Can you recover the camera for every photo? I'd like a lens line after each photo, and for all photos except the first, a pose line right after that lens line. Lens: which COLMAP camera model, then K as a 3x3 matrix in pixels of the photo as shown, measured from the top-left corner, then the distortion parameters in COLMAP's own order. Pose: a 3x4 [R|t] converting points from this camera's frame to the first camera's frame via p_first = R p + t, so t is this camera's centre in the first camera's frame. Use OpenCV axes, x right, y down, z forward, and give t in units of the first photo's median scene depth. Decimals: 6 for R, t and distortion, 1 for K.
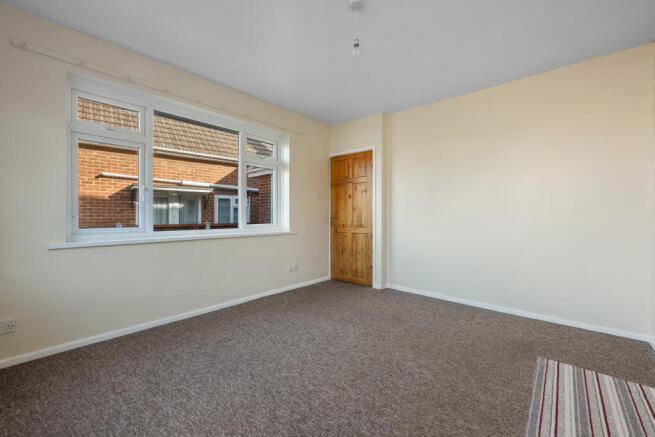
lens RADIAL K [[267.4, 0, 327.5], [0, 267.4, 221.4], [0, 0, 1]] dist [-0.000326, 0.000053]
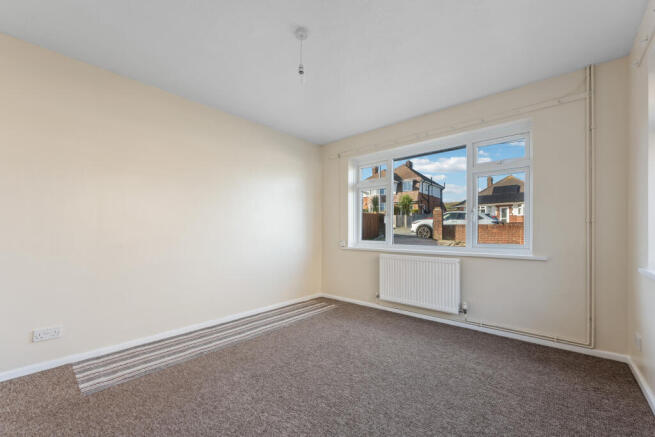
lens RADIAL K [[267.4, 0, 326.7], [0, 267.4, 222.7], [0, 0, 1]] dist [-0.000326, 0.000053]
pose [[-0.999906, -0.007951, 0.011141, -0.002484], [-0.008090, 0.999890, -0.012423, -0.048411], [-0.011041, -0.012512, -0.999861, 1.959354]]
